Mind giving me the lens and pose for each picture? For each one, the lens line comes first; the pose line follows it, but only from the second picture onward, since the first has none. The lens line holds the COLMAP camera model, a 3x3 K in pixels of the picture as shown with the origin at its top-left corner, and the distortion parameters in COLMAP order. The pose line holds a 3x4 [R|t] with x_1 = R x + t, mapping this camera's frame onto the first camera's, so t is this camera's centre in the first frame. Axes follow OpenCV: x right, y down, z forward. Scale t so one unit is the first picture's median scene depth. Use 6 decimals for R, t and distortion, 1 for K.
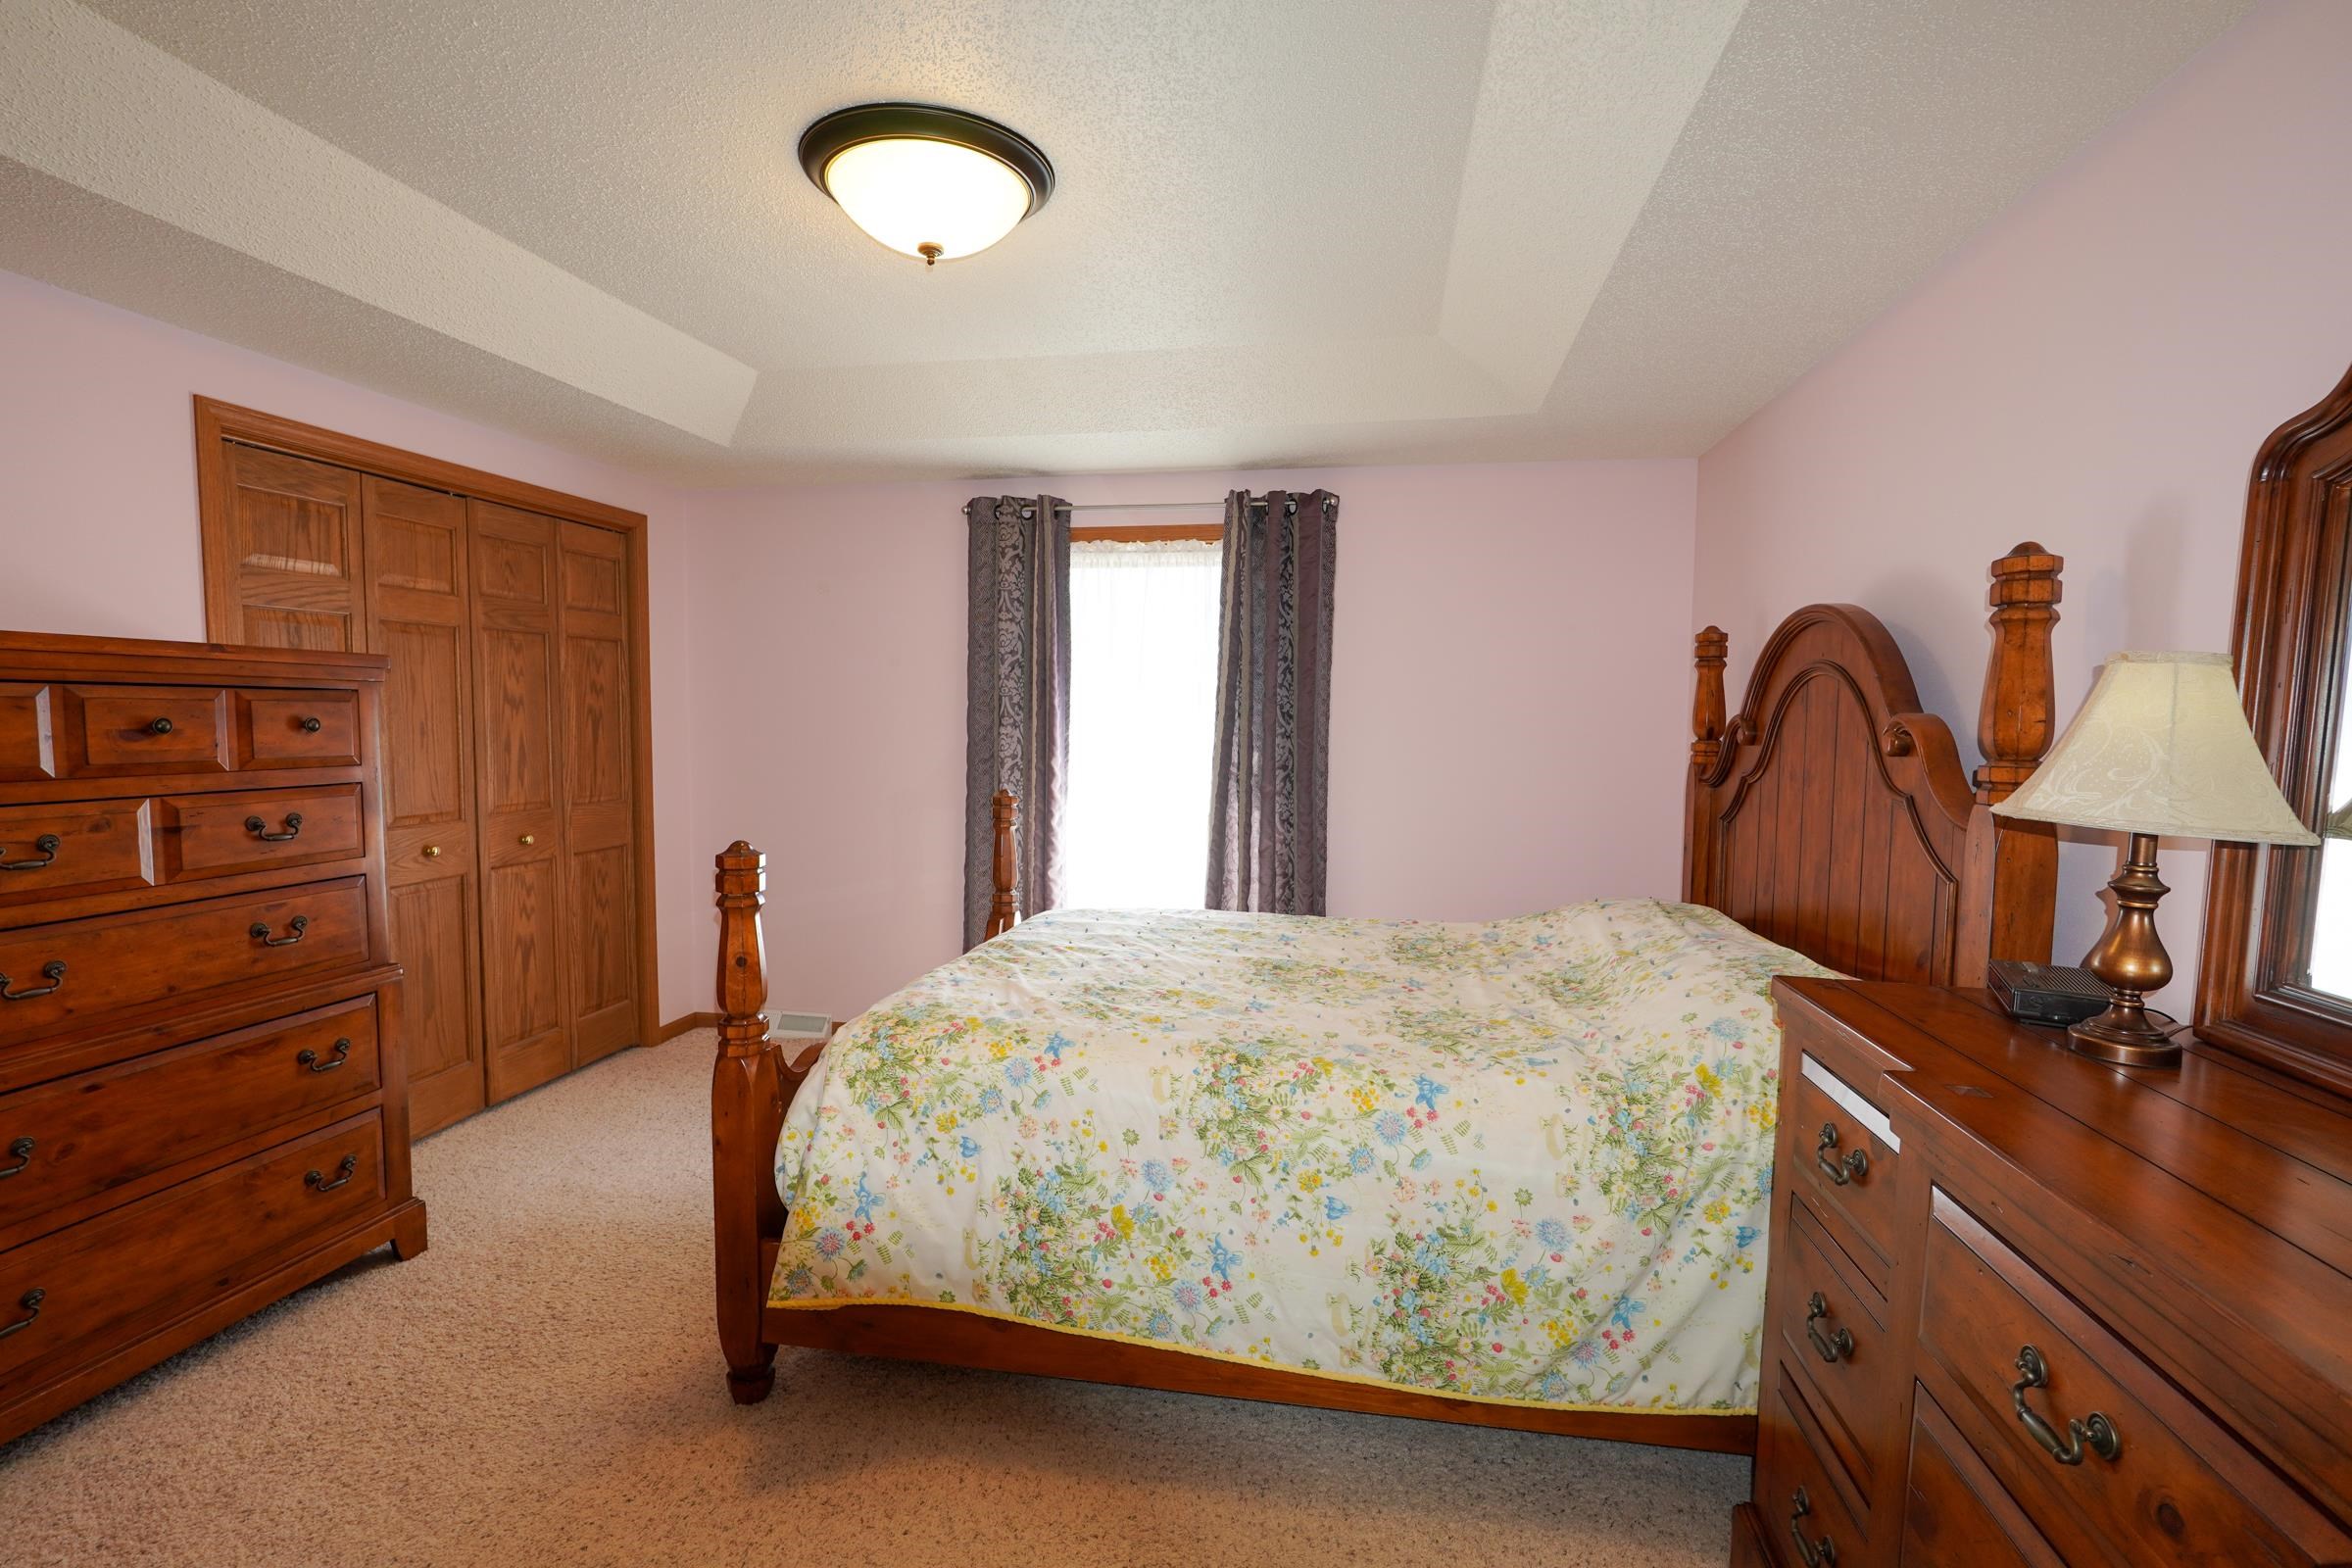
lens RADIAL K [[1077.1, 0, 1177.9], [0, 1077.1, 785.0], [0, 0, 1]] dist [-0.019716, -0.000247]
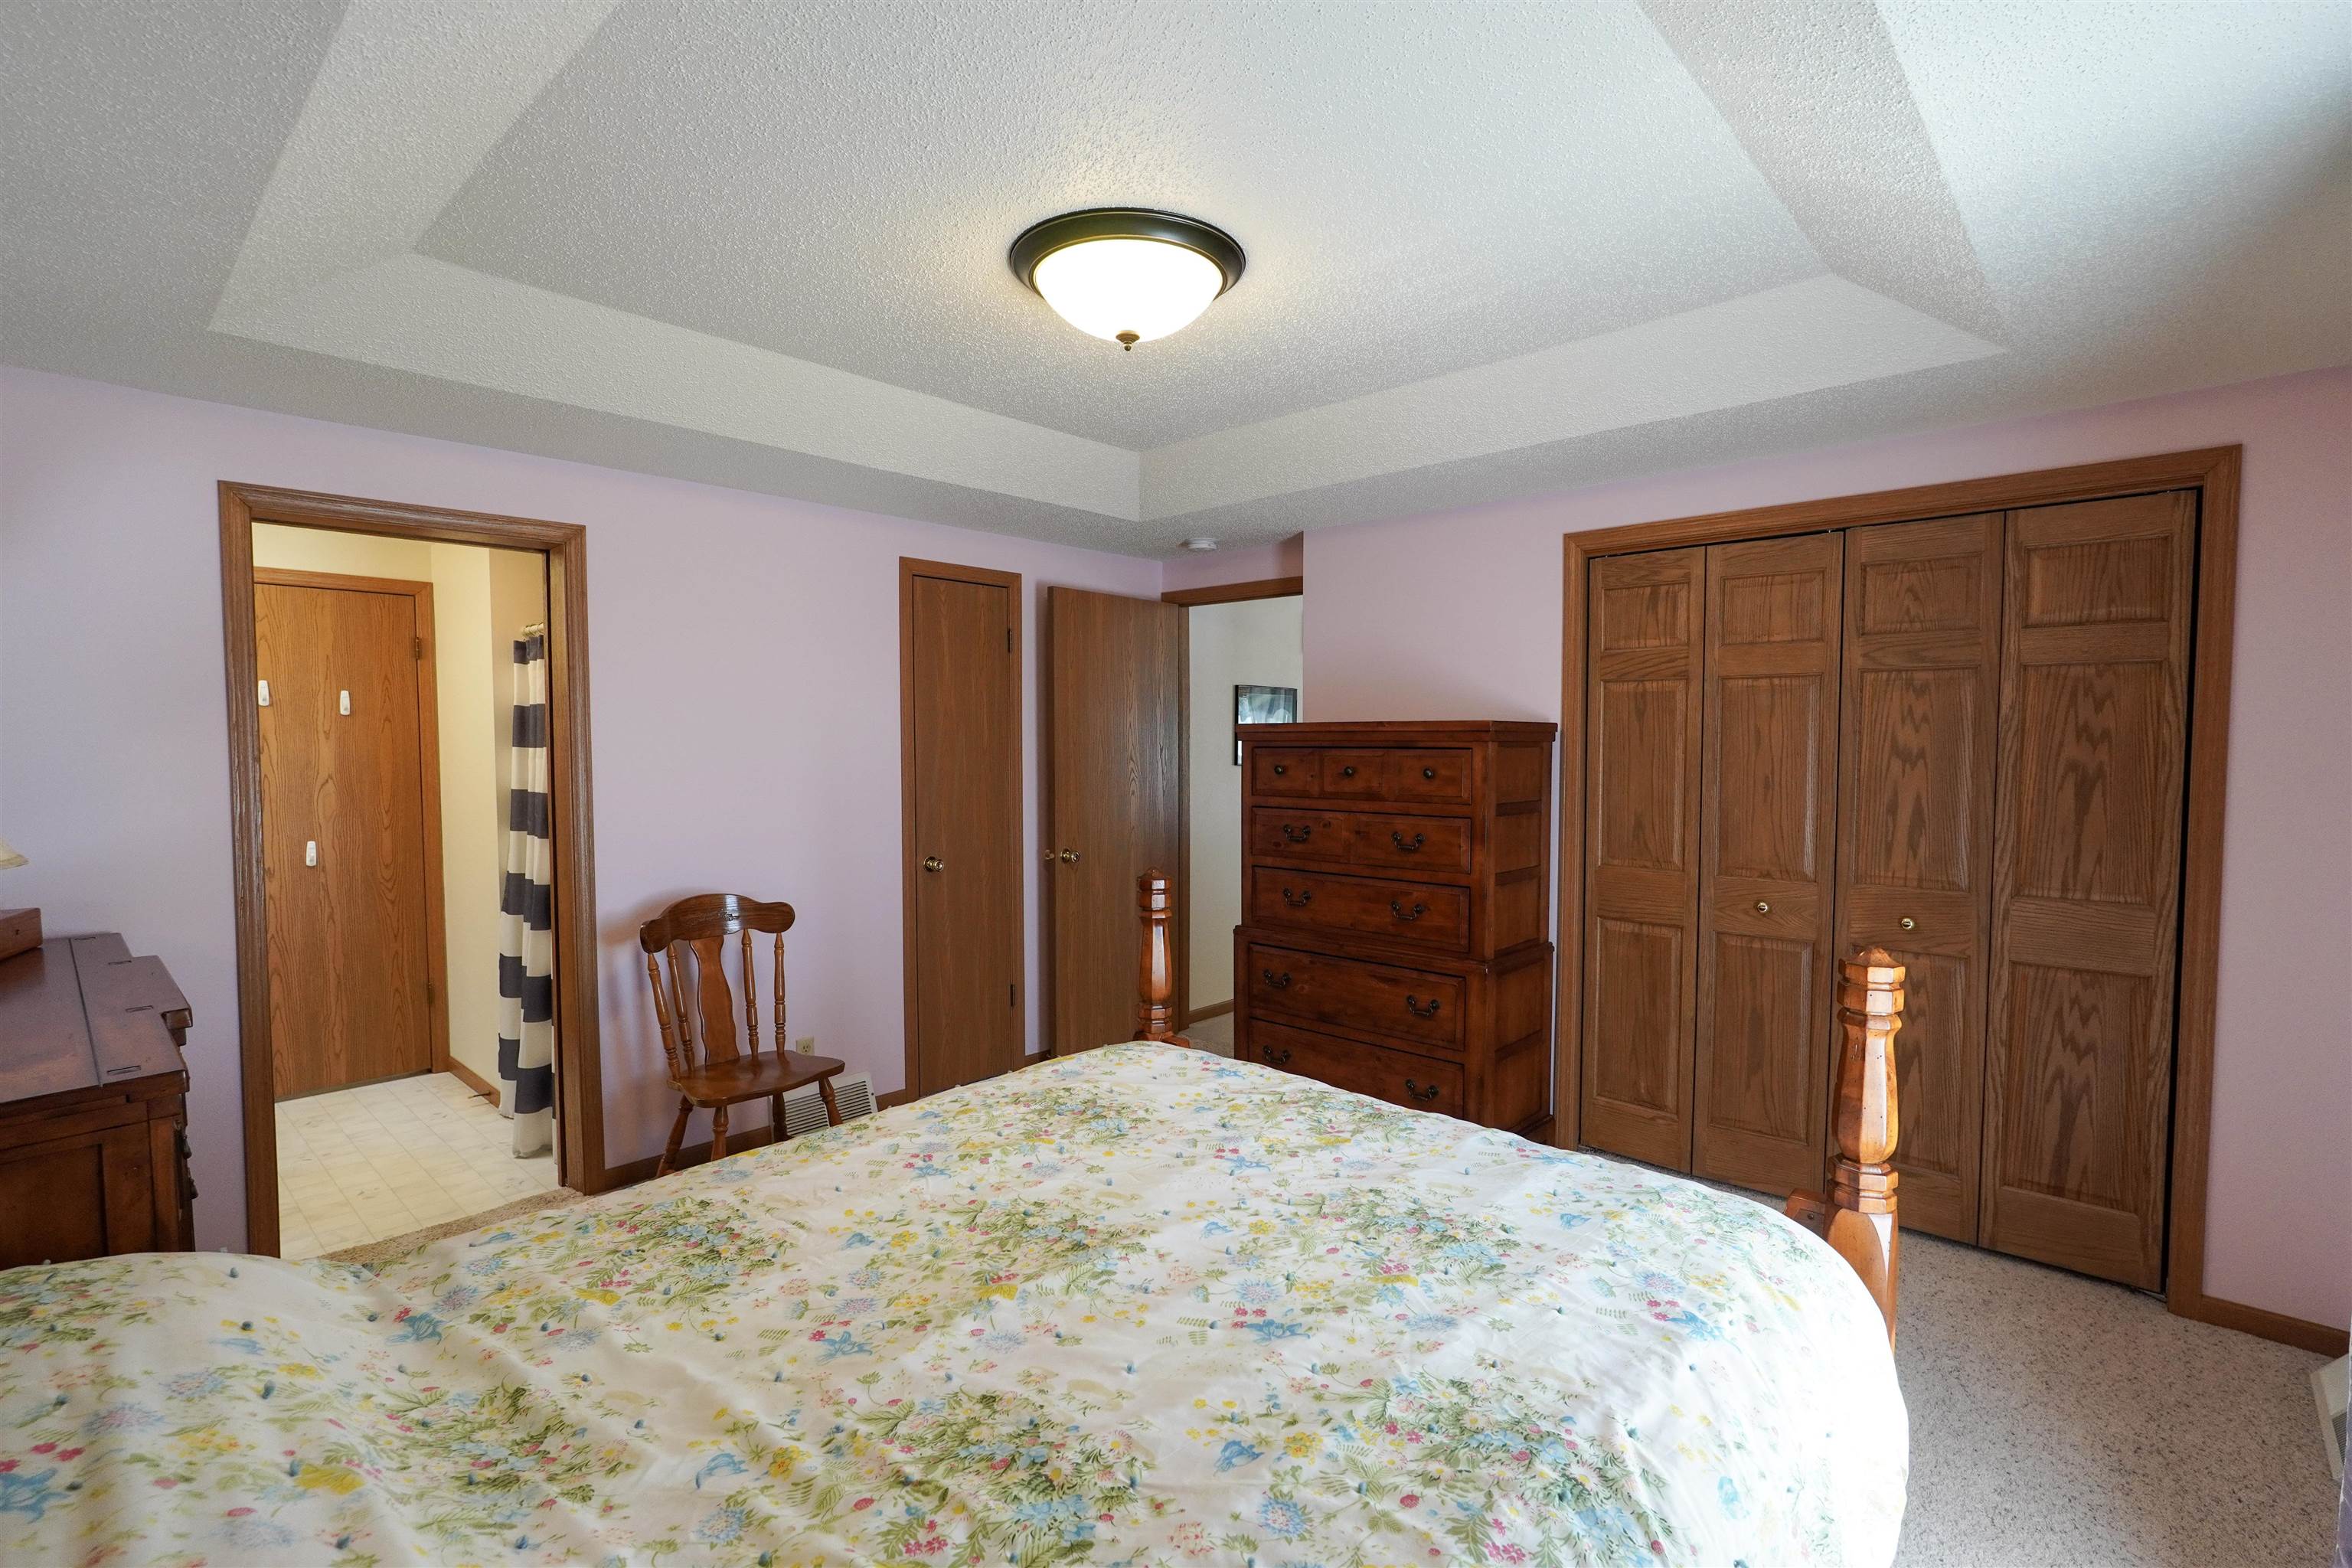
lens RADIAL K [[1077.1, 0, 1185.1], [0, 1077.1, 790.3], [0, 0, 1]] dist [-0.019716, -0.000247]
pose [[-0.533753, 0.023036, -0.845327, 0.415668], [-0.061959, 0.995877, 0.066261, -0.077649], [0.843367, 0.087743, -0.530125, 1.062858]]
